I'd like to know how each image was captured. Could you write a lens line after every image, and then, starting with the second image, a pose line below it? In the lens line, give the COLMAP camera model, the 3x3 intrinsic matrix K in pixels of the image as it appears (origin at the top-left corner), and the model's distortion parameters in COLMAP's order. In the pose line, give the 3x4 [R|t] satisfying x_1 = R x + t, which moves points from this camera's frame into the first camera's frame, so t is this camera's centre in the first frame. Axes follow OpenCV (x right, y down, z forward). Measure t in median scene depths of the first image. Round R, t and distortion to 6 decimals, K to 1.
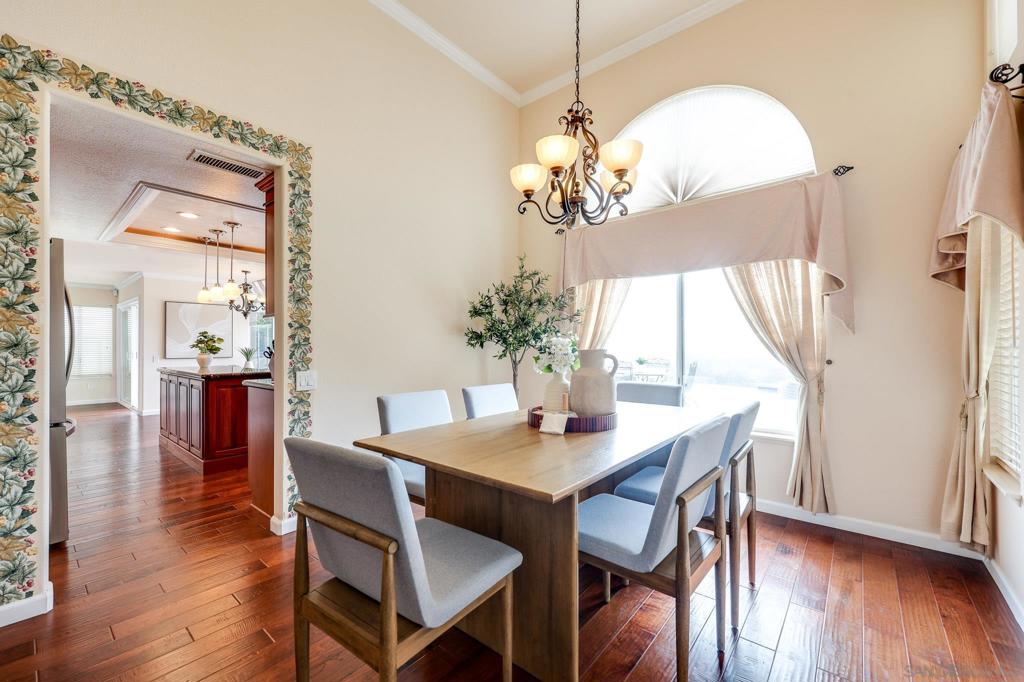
lens RADIAL K [[412.3, 0, 525.6], [0, 412.3, 349.9], [0, 0, 1]] dist [-0.000435, 0.000049]
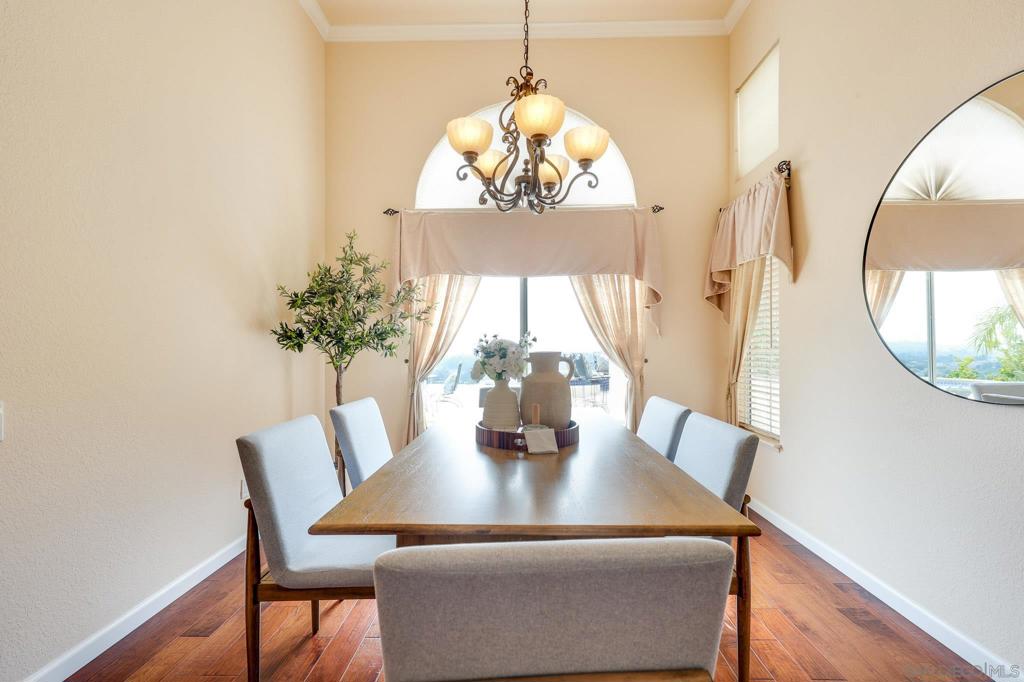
lens RADIAL K [[411.5, 0, 514.9], [0, 411.5, 353.4], [0, 0, 1]] dist [0.000802, 0.000028]
pose [[0.786589, -0.009652, 0.617401, -0.335180], [0.007666, 0.999953, 0.005867, -0.002548], [-0.617429, 0.000118, 0.786626, 0.256679]]
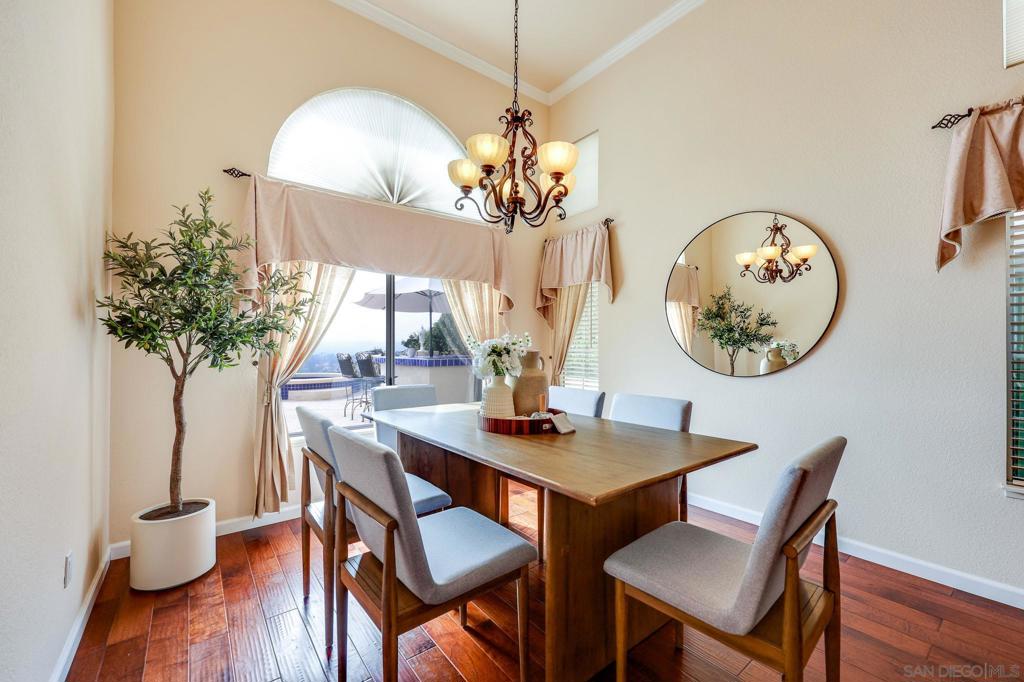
lens RADIAL K [[419.0, 0, 515.6], [0, 419.0, 350.2], [0, 0, 1]] dist [-0.000558, -0.000076]
pose [[0.226400, -0.004456, 0.974024, -0.661543], [0.005891, 0.999978, 0.003206, -0.005381], [-0.974017, 0.005012, 0.226421, 0.587045]]
